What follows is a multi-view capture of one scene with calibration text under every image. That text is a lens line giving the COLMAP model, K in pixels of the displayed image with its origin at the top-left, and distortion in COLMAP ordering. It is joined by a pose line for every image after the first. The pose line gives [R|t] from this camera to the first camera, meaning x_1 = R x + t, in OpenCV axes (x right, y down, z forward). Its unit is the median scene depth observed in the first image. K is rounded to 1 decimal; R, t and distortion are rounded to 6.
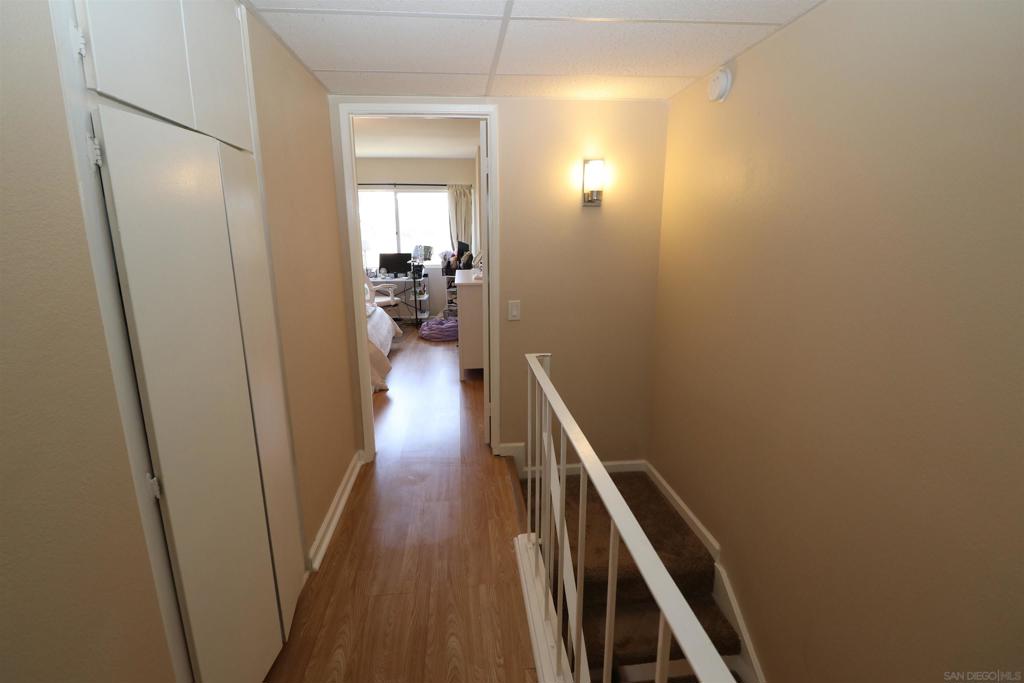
lens RADIAL K [[475.5, 0, 509.0], [0, 475.5, 335.8], [0, 0, 1]] dist [-0.000543, -0.011969]
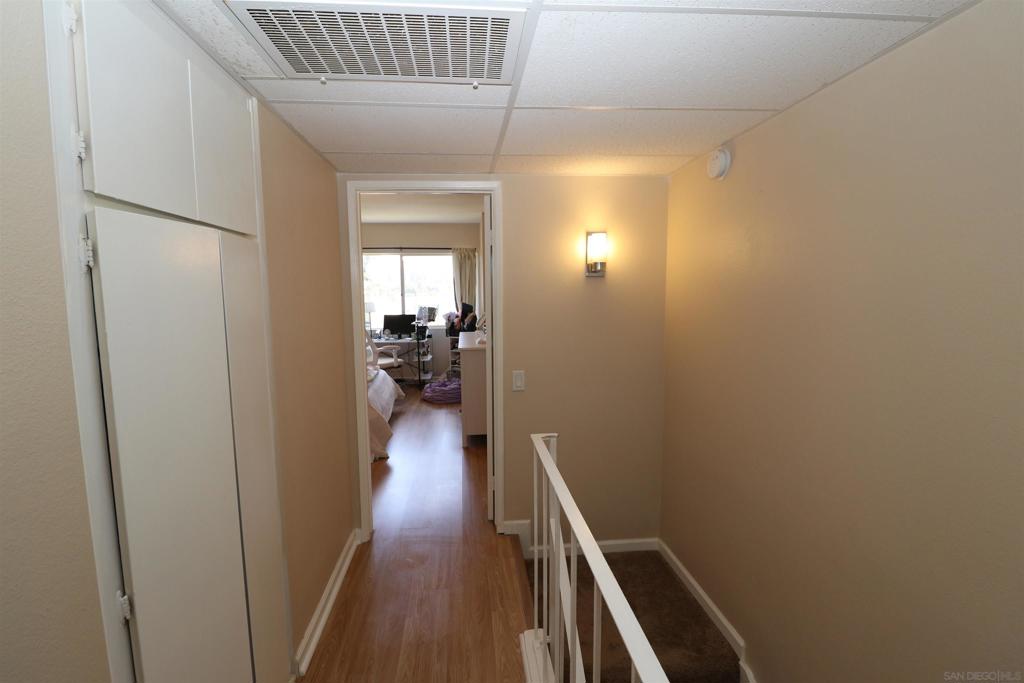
lens RADIAL K [[475.5, 0, 510.0], [0, 475.5, 336.4], [0, 0, 1]] dist [-0.000543, -0.011969]
pose [[0.999980, -0.003466, -0.005286, -0.000946], [0.002840, 0.993452, -0.114214, -0.029262], [0.005648, 0.114197, 0.993442, 0.016055]]
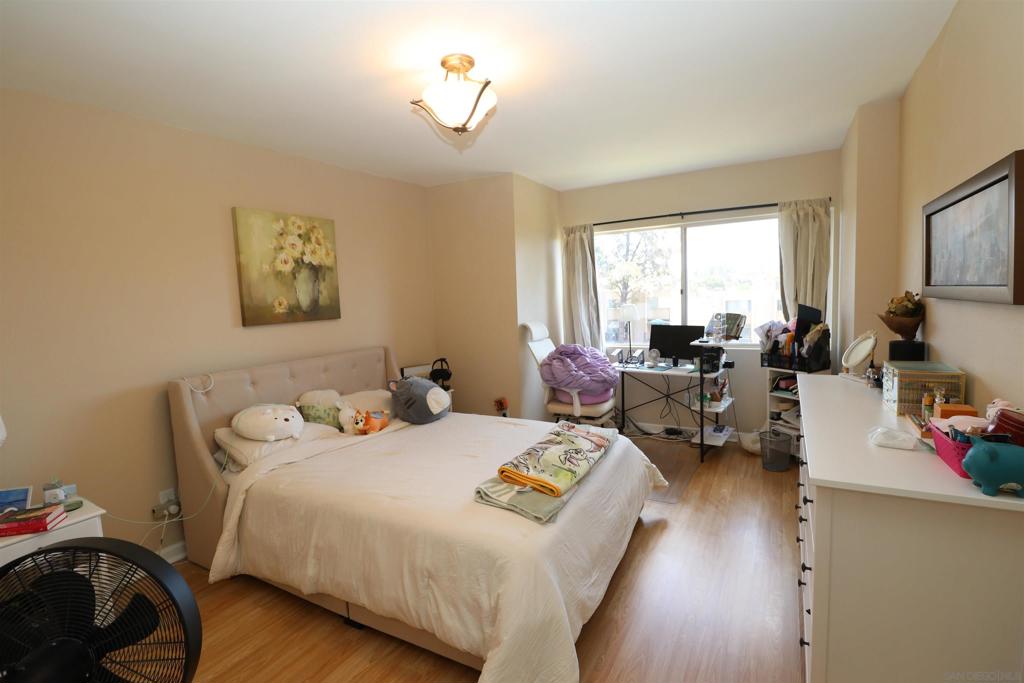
lens RADIAL K [[475.5, 0, 510.7], [0, 475.5, 342.1], [0, 0, 1]] dist [-0.000543, -0.011969]
pose [[0.810515, 0.027500, -0.585072, -0.134878], [-0.091339, 0.992611, -0.079879, -0.206752], [0.578552, 0.118182, 0.807038, 0.955613]]
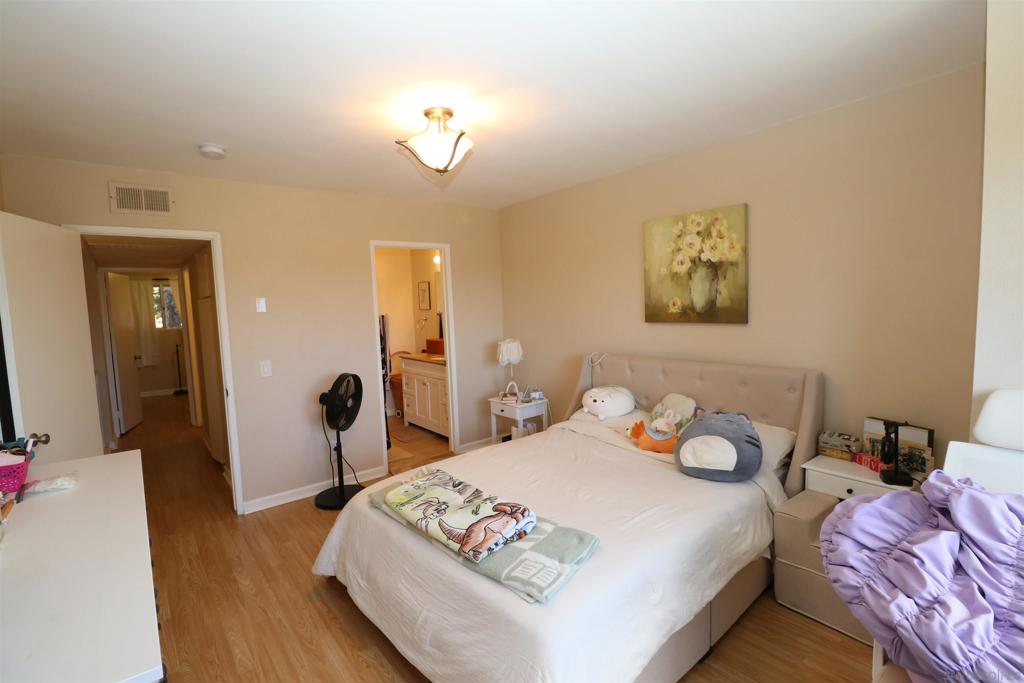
lens RADIAL K [[475.5, 0, 503.6], [0, 475.5, 338.4], [0, 0, 1]] dist [-0.000543, -0.011969]
pose [[-0.837967, 0.074510, -0.540611, -0.237243], [-0.084875, 0.960786, 0.263980, -0.508307], [0.539081, 0.267091, -0.798783, 2.184493]]
